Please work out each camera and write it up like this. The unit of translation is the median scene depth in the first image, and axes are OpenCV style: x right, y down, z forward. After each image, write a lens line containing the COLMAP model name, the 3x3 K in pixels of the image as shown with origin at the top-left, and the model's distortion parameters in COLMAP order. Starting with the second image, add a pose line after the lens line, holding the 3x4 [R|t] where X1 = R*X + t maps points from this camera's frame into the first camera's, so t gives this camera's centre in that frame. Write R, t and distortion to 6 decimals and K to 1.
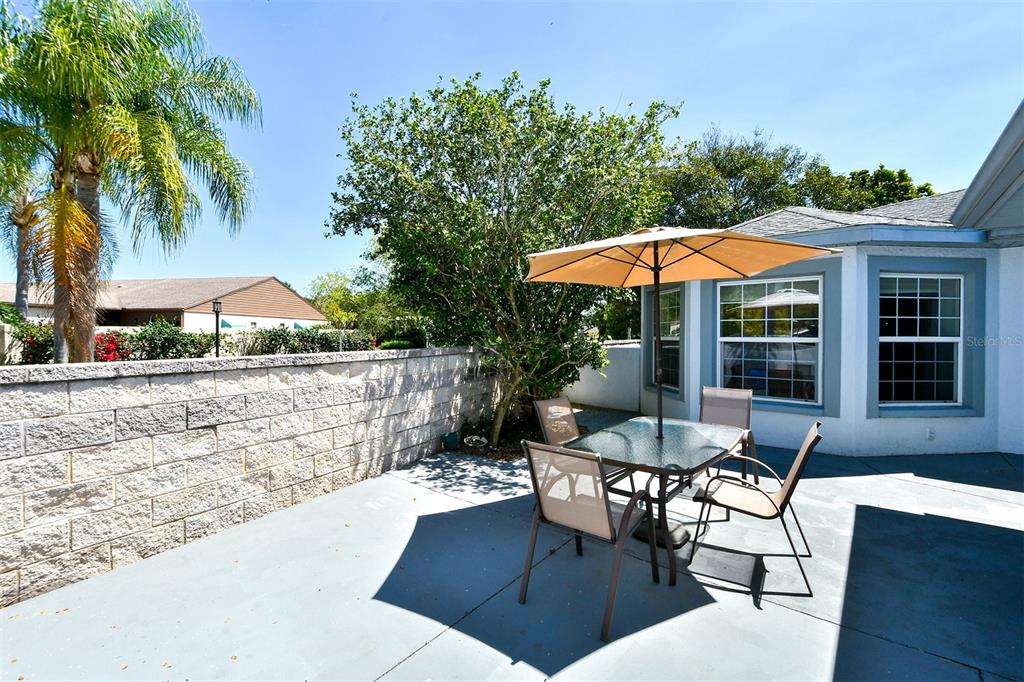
lens RADIAL K [[448.7, 0, 510.5], [0, 448.7, 336.6], [0, 0, 1]] dist [0.000555, -0.001901]
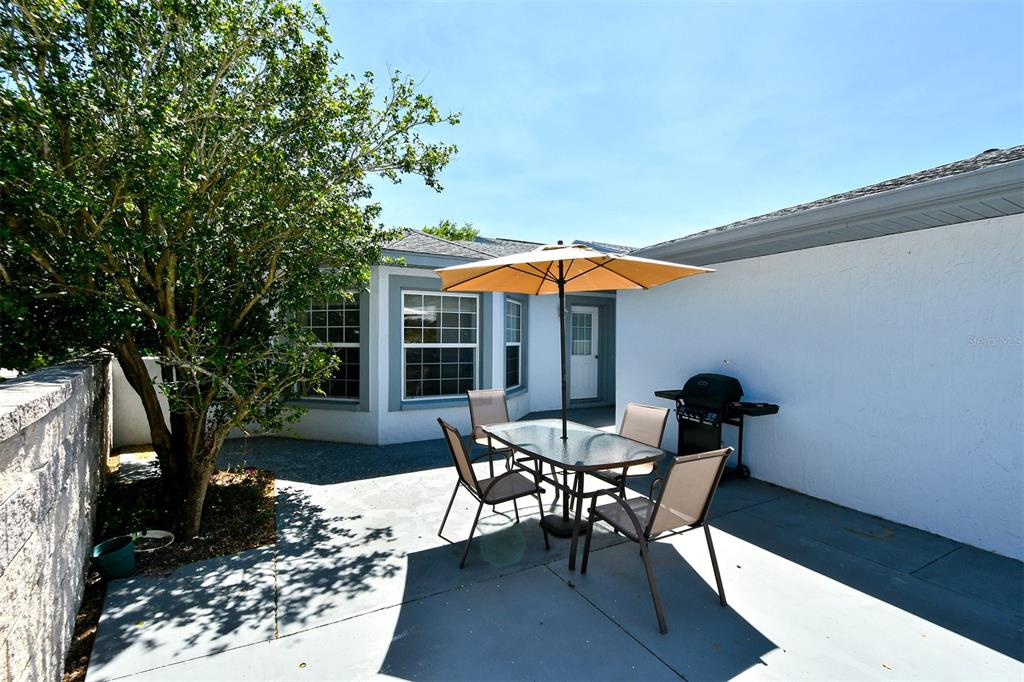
lens RADIAL K [[448.7, 0, 511.5], [0, 448.7, 337.0], [0, 0, 1]] dist [0.000555, -0.001901]
pose [[0.372655, 0.014270, 0.927860, -0.523243], [-0.003487, 0.999896, -0.013977, -0.000685], [-0.927963, 0.001973, 0.372666, 0.516024]]
